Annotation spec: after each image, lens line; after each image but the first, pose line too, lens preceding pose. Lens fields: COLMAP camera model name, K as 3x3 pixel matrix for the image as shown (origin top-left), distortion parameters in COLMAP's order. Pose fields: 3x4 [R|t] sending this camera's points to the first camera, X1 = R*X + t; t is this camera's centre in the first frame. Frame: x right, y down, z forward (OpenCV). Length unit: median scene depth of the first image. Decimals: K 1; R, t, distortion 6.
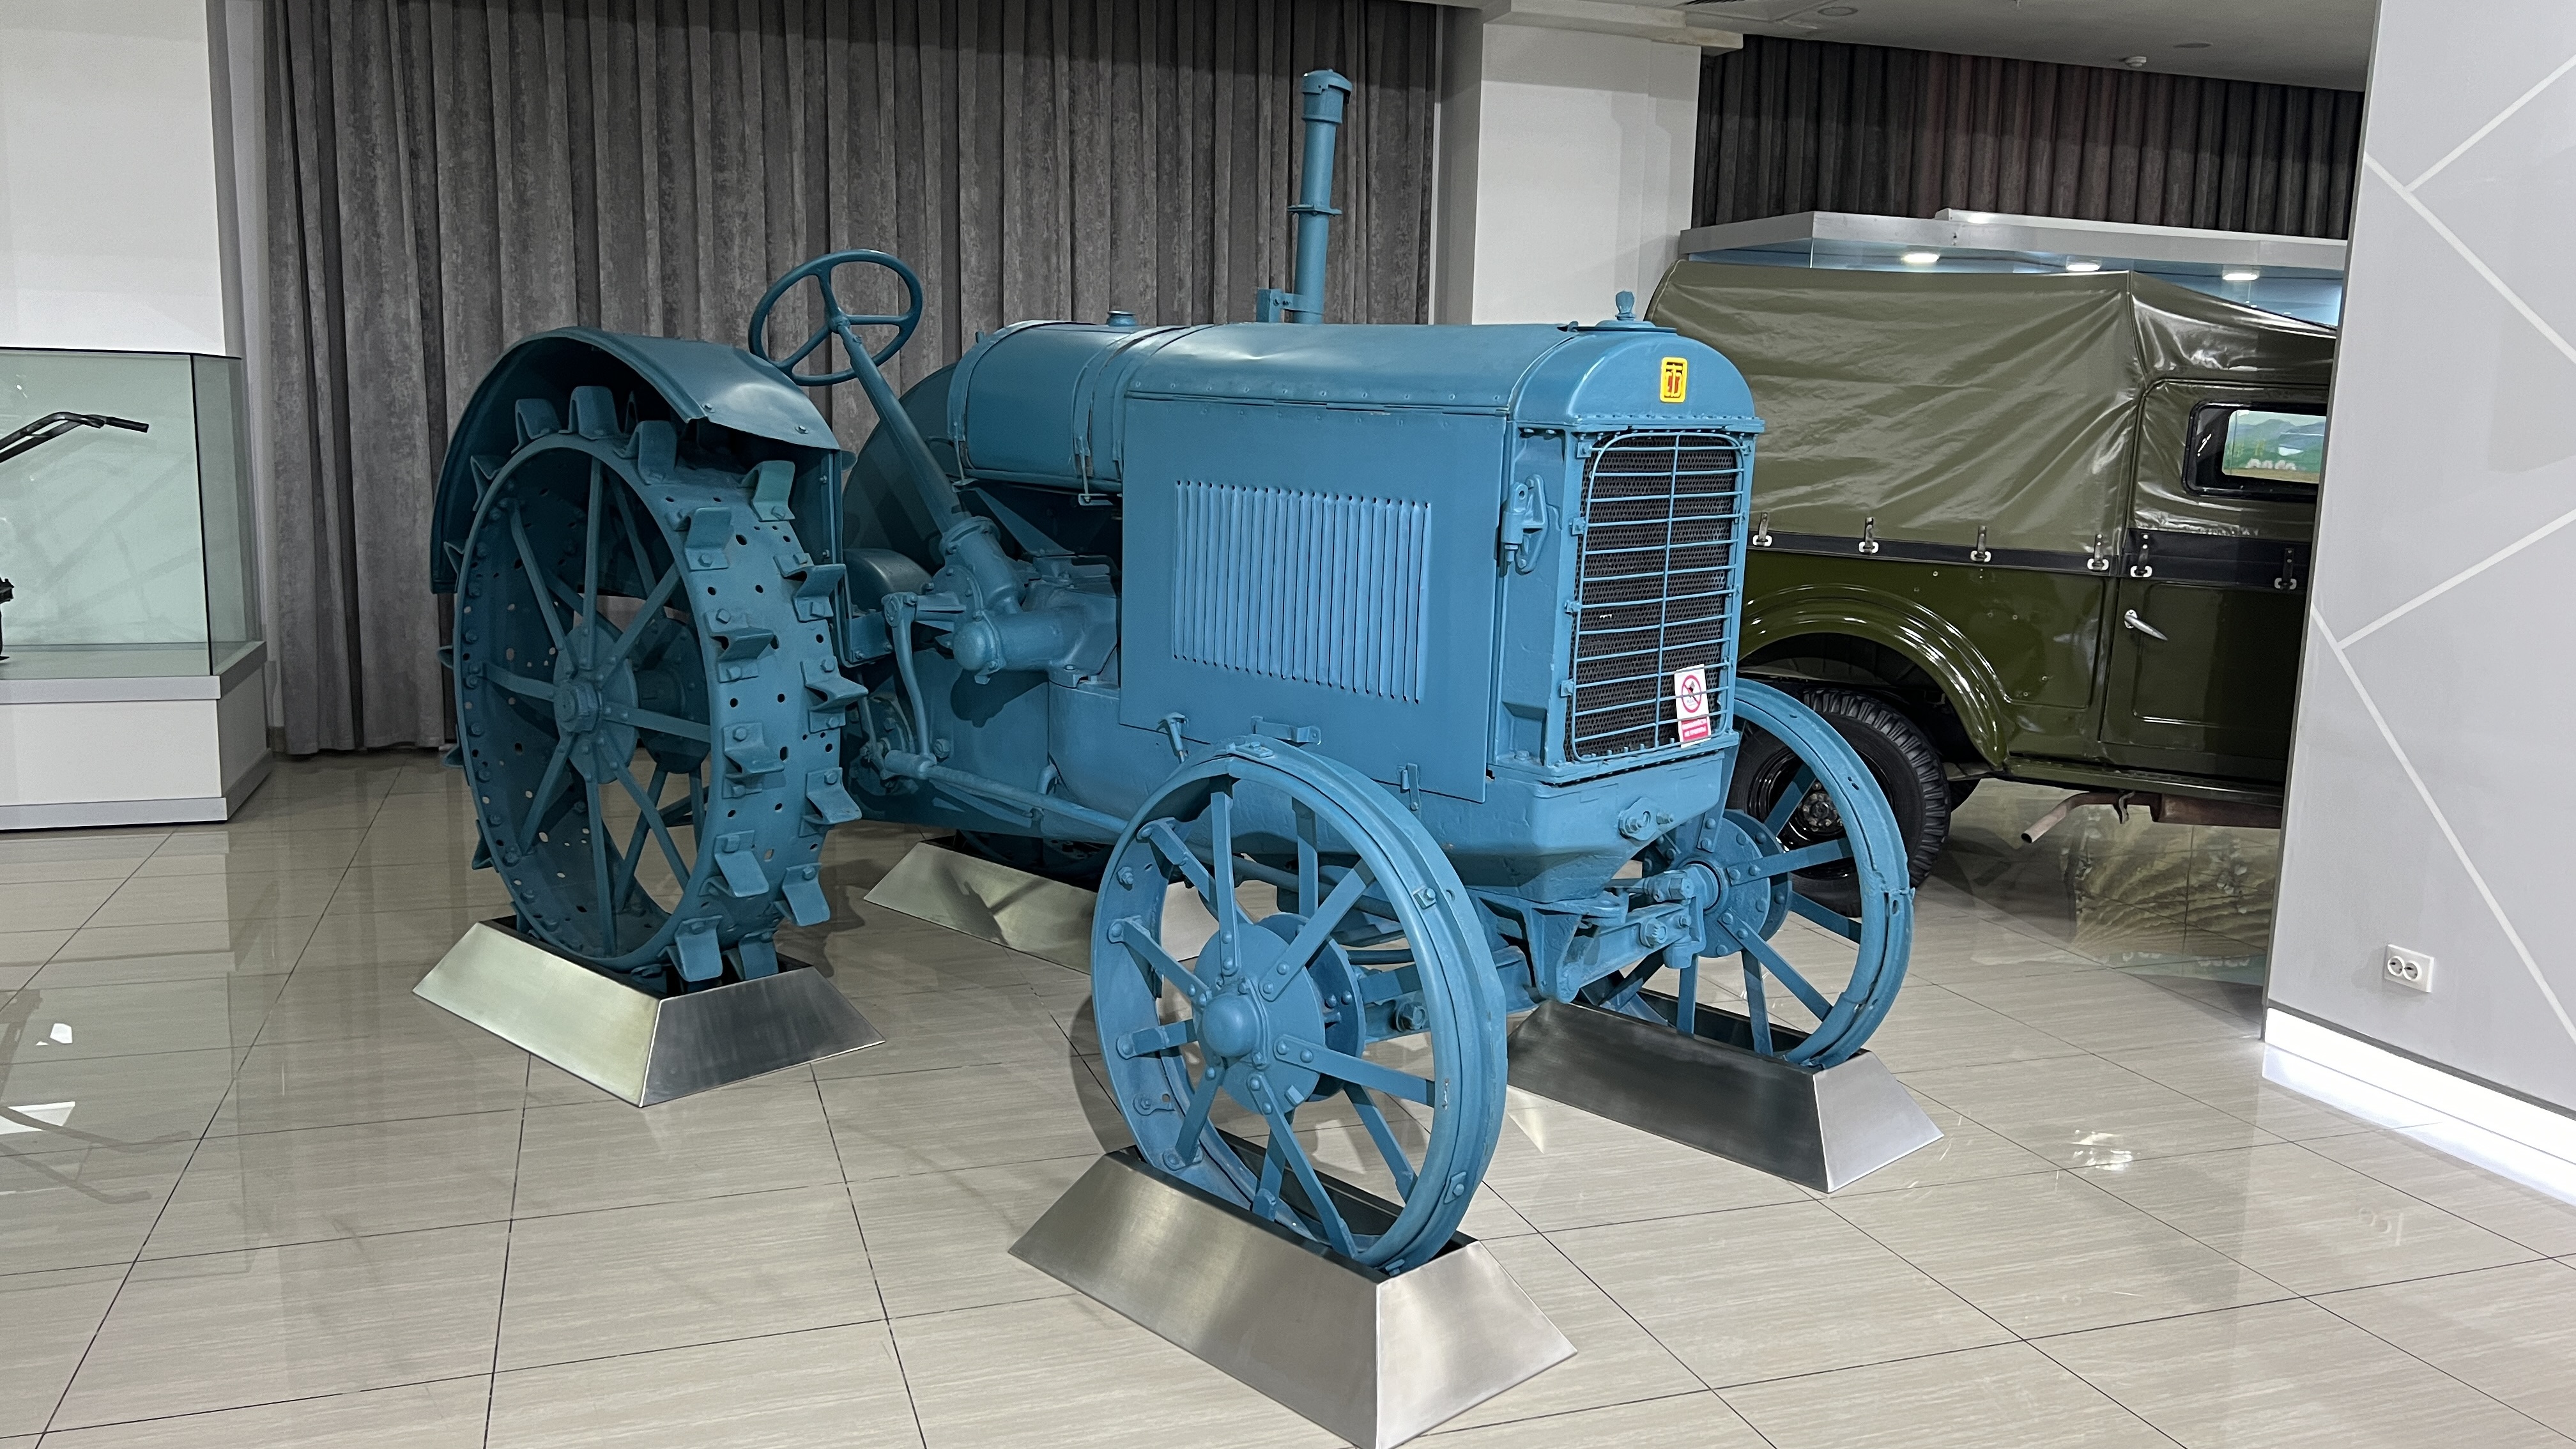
lens RADIAL K [[1933.7, 0, 1300.3], [0, 1933.7, 729.3], [0, 0, 1]] dist [0.028239, -0.019744]
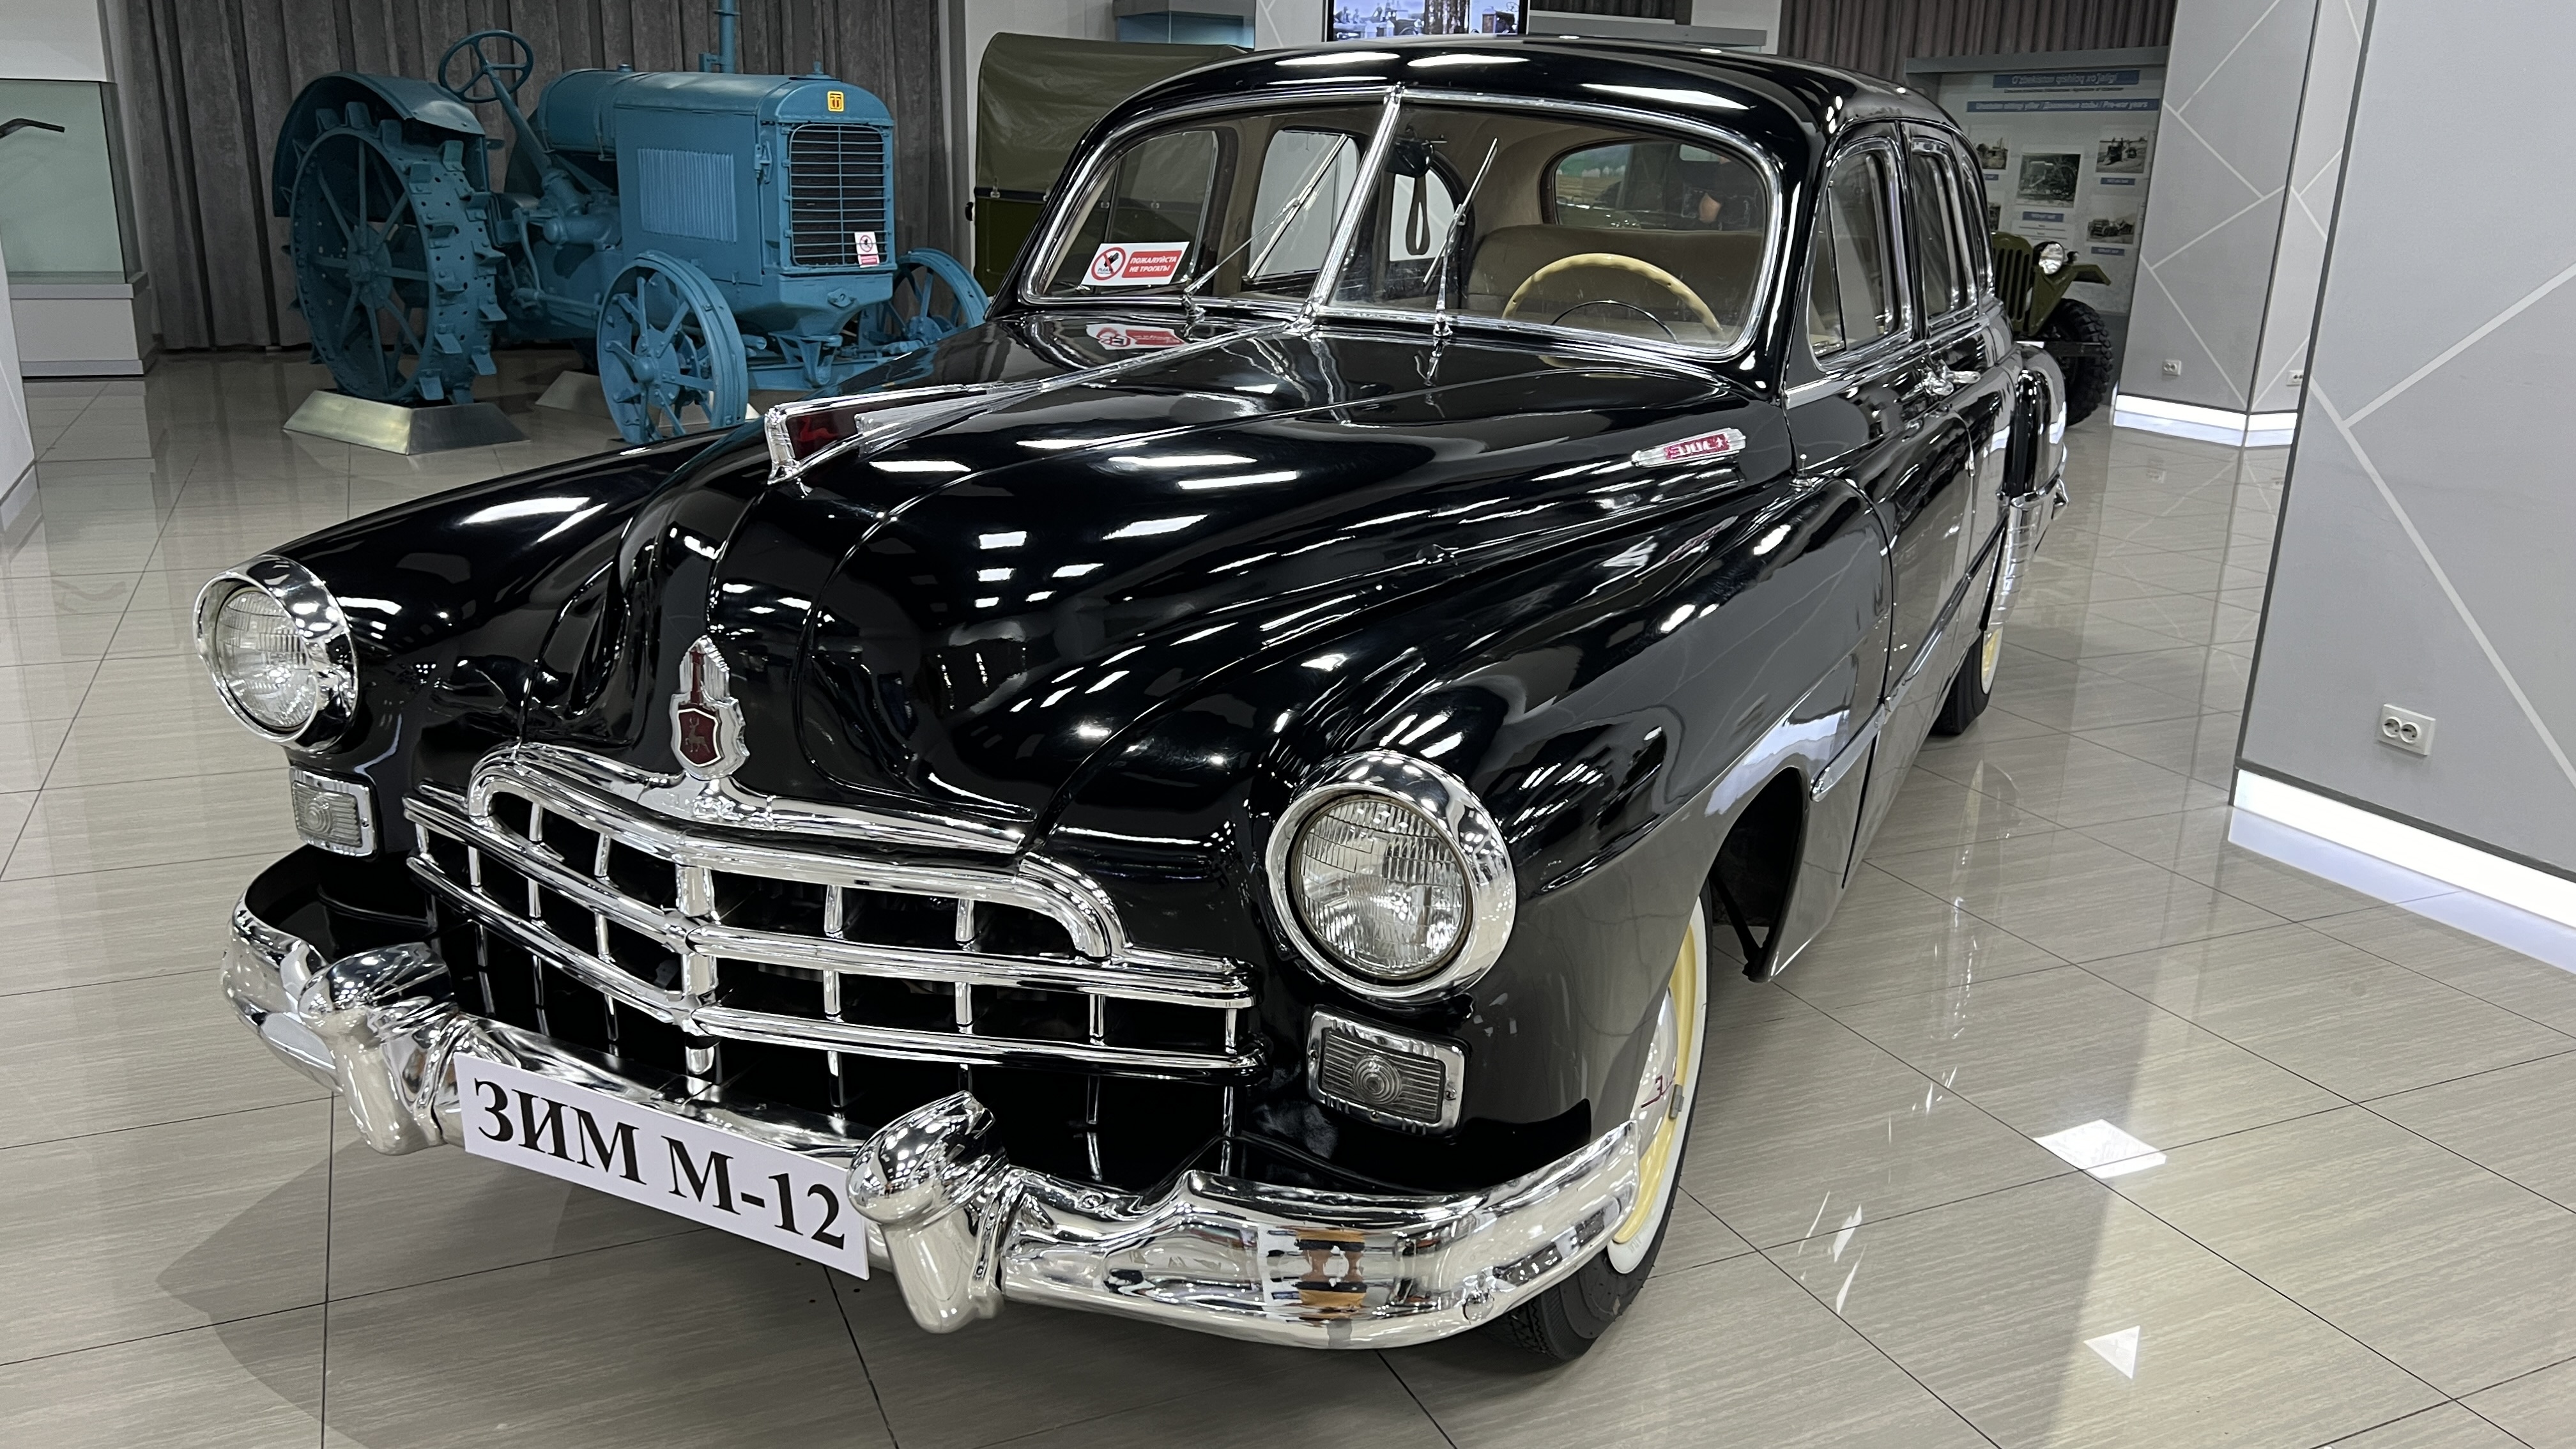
lens RADIAL K [[1933.7, 0, 1272.8], [0, 1933.7, 721.0], [0, 0, 1]] dist [0.028239, -0.019744]
pose [[0.996576, -0.022771, 0.079485, 0.379641], [0.012357, 0.991550, 0.129133, 0.196428], [-0.081754, -0.127708, 0.988437, -1.077159]]
